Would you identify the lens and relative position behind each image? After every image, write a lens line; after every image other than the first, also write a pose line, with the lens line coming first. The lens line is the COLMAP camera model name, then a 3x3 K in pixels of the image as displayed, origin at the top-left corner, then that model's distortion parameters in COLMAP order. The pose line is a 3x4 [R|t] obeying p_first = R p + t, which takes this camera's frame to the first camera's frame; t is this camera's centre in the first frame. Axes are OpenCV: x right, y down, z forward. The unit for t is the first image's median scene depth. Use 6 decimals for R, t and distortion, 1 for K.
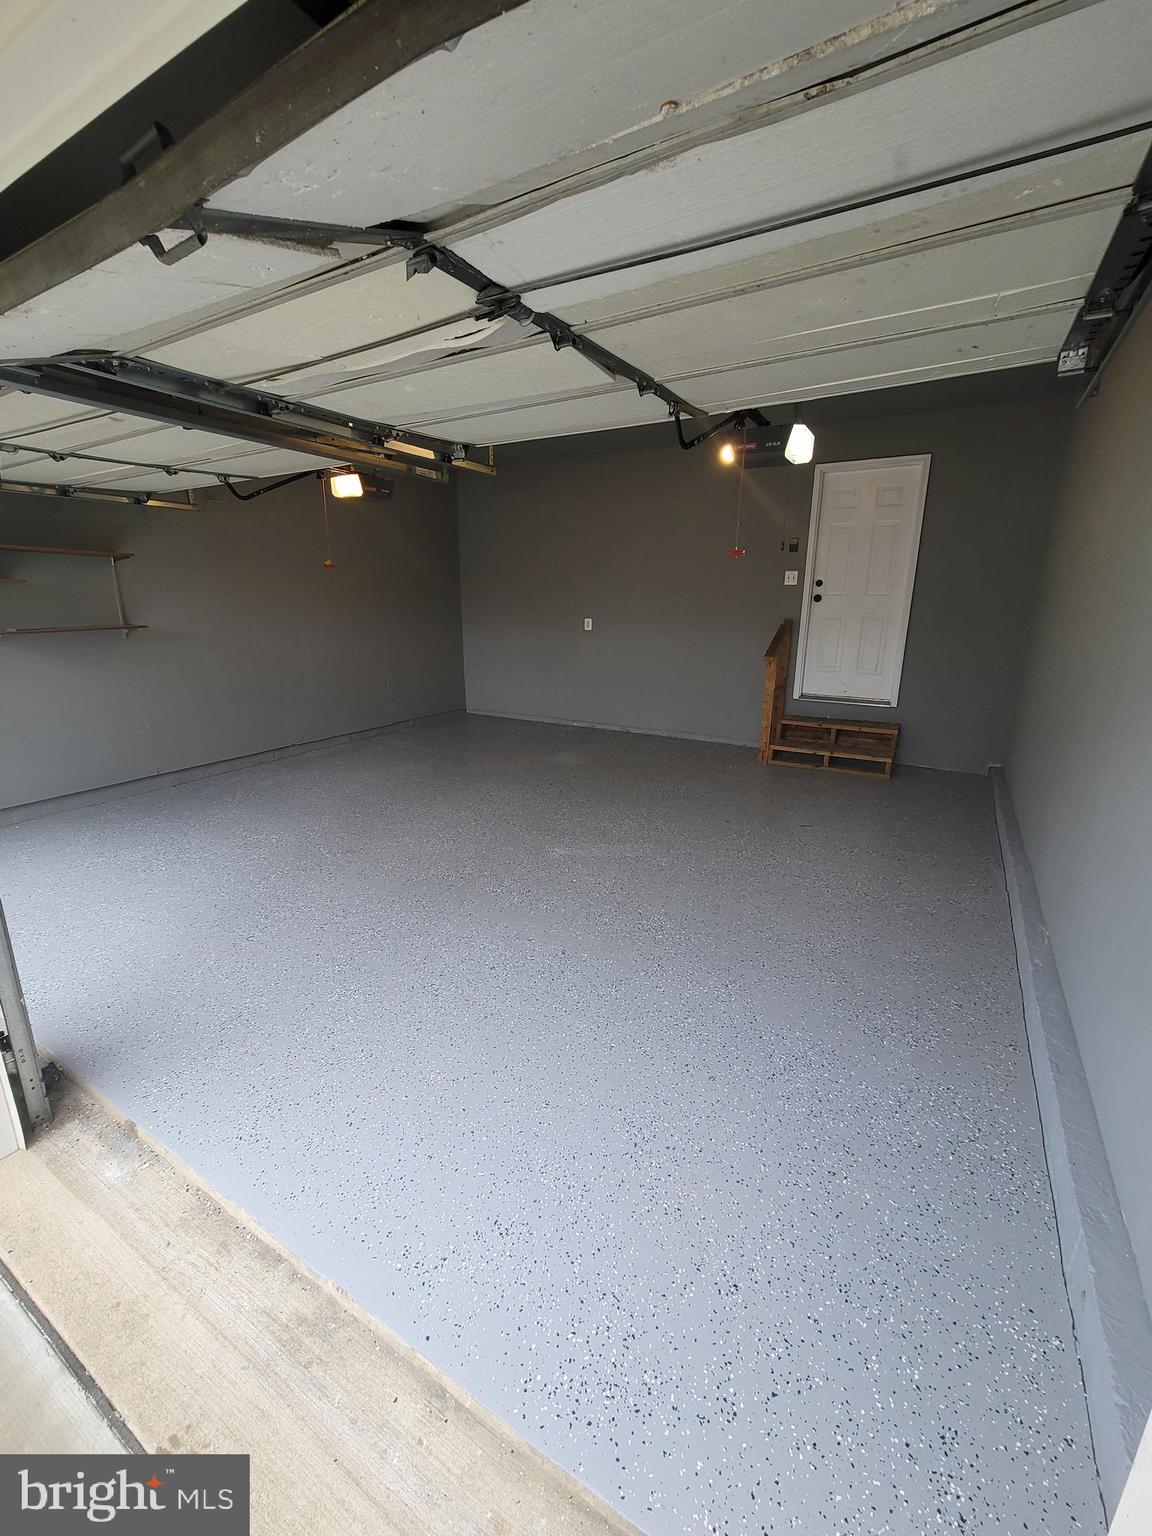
lens RADIAL K [[621.0, 0, 571.1], [0, 621.0, 762.1], [0, 0, 1]] dist [-0.000356, 0.000045]
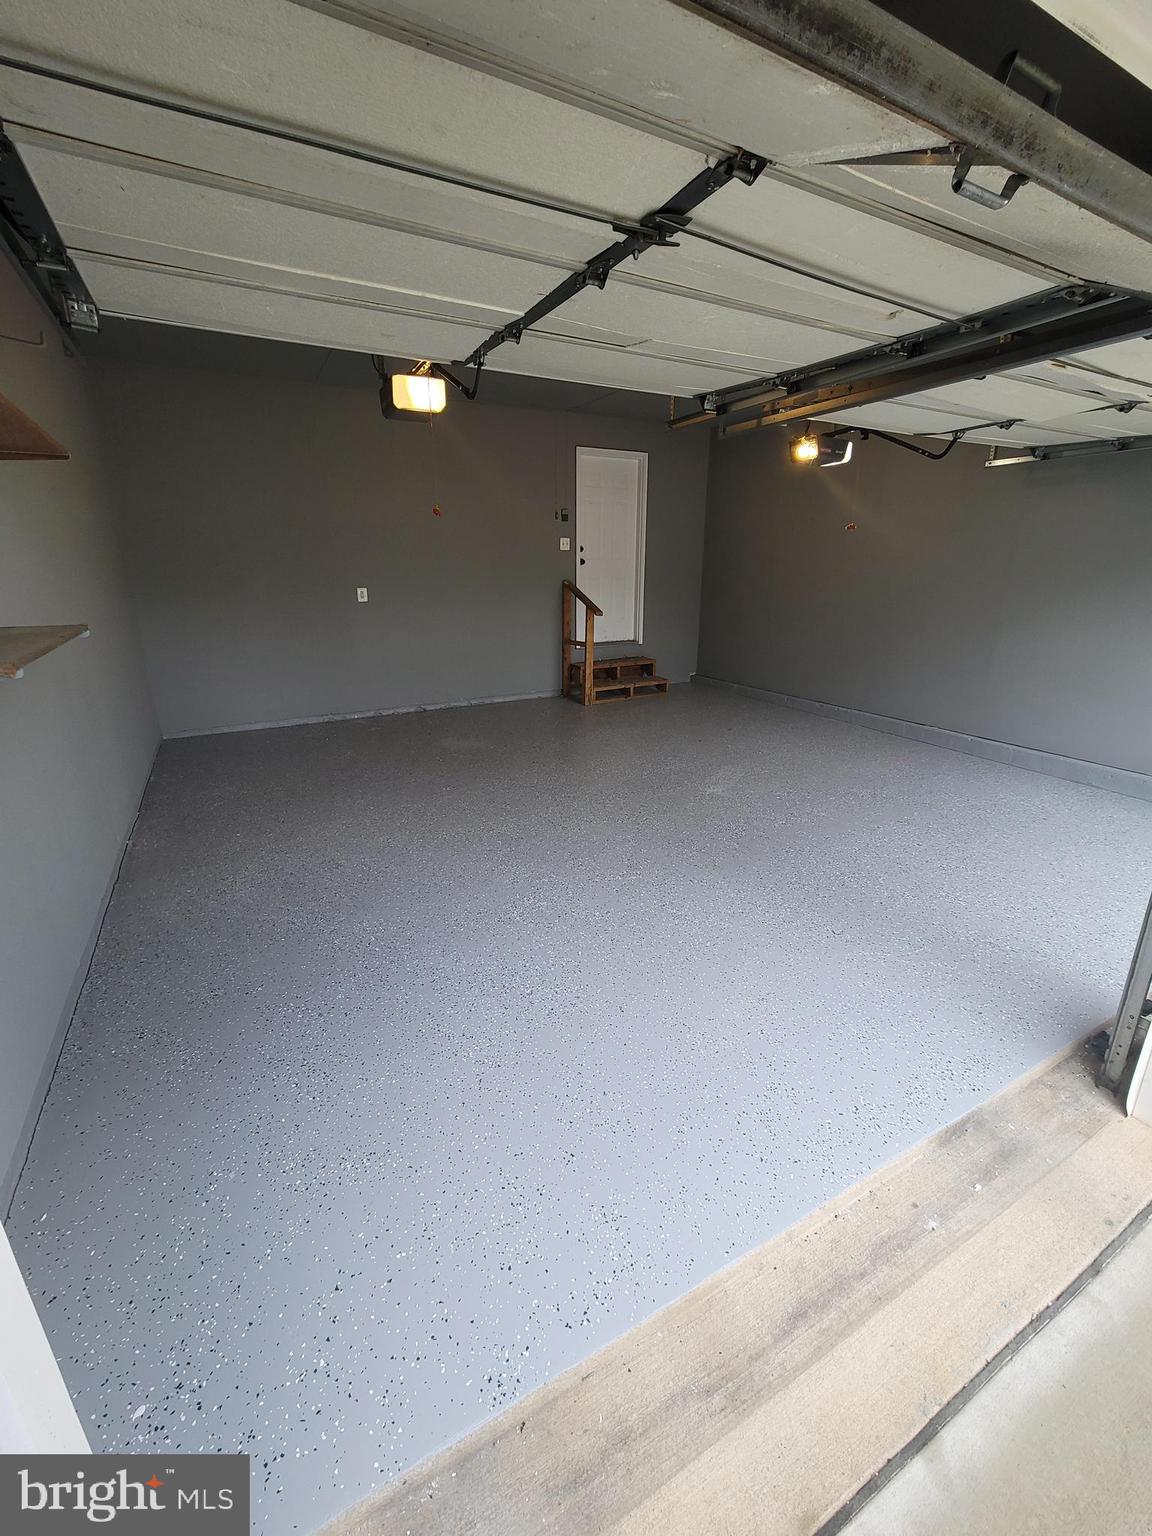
lens RADIAL K [[612.8, 0, 582.6], [0, 612.8, 769.2], [0, 0, 1]] dist [0.001225, 0.000047]
pose [[0.523653, -0.276121, 0.805943, -0.673212], [0.222761, 0.957485, 0.183303, -0.098405], [-0.822293, 0.083546, 0.562899, 0.371777]]
